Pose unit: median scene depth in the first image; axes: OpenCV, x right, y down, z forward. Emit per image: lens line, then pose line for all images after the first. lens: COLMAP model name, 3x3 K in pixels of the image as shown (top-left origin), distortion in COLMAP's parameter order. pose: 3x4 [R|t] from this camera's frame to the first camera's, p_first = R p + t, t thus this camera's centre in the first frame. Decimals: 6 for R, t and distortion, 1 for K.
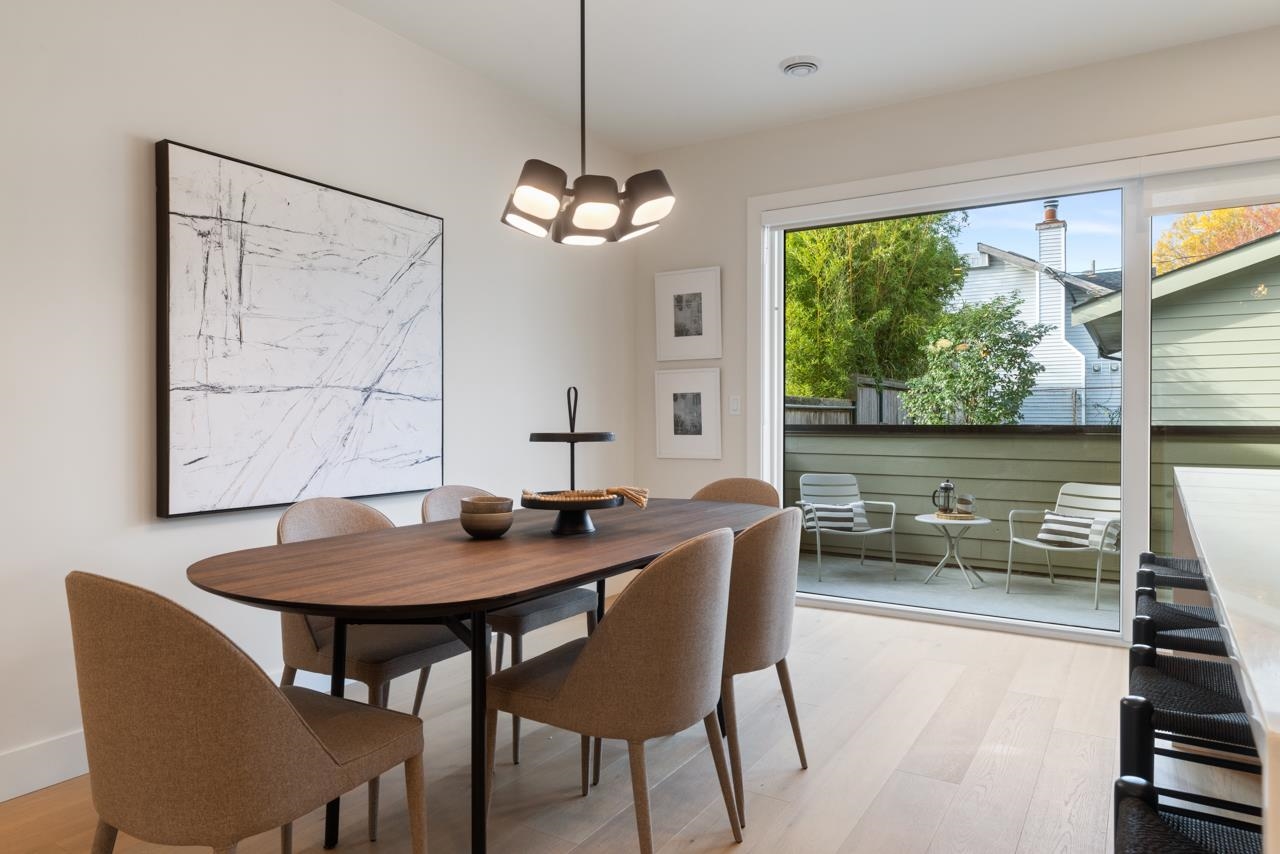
lens RADIAL K [[812.2, 0, 640.0], [0, 812.2, 427.0], [0, 0, 1]] dist [-0.001194, -0.000356]
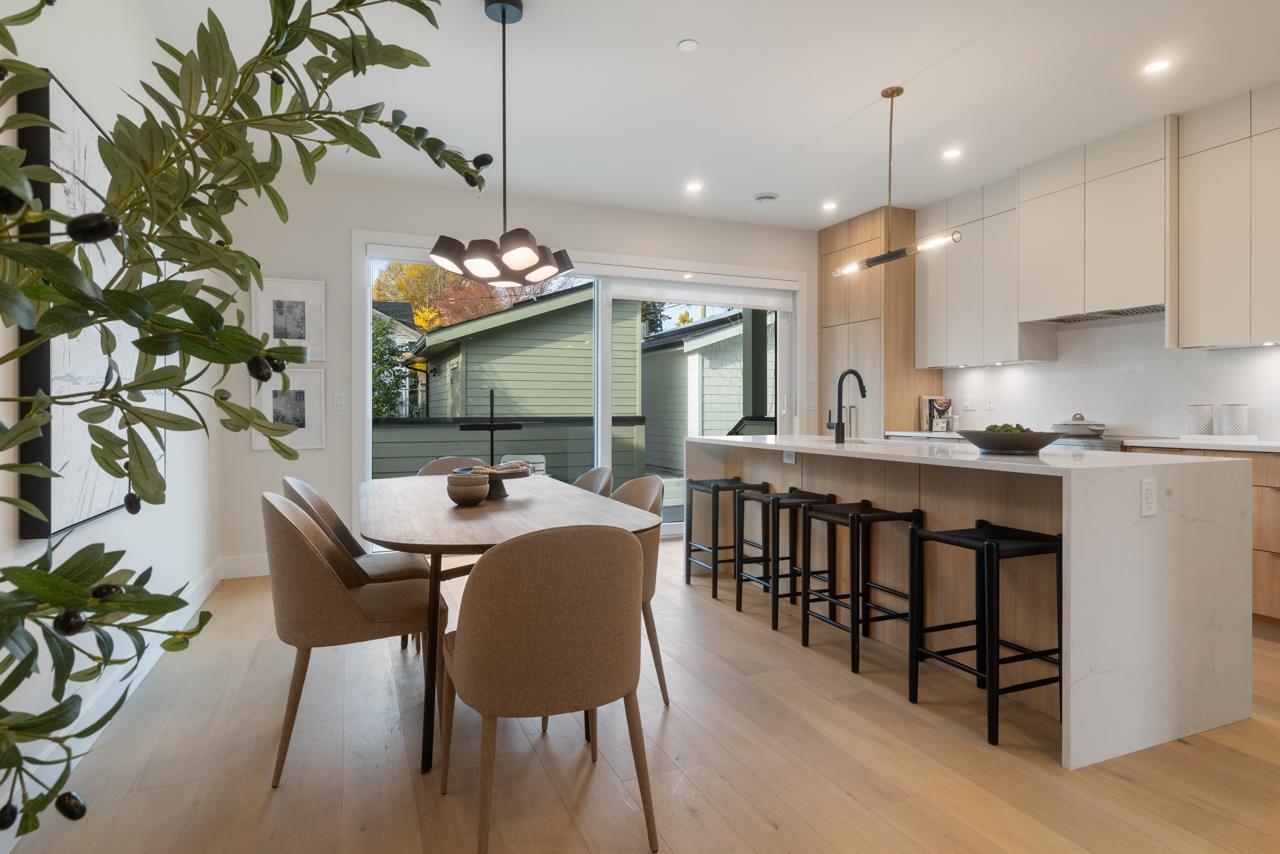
lens RADIAL K [[686.2, 0, 637.0], [0, 686.2, 416.4], [0, 0, 1]] dist [-0.002241, -0.001376]
pose [[0.583484, -0.006369, 0.812100, -0.426461], [0.011718, 0.999931, -0.000577, -0.000449], [-0.812040, 0.009852, 0.583519, 0.073204]]
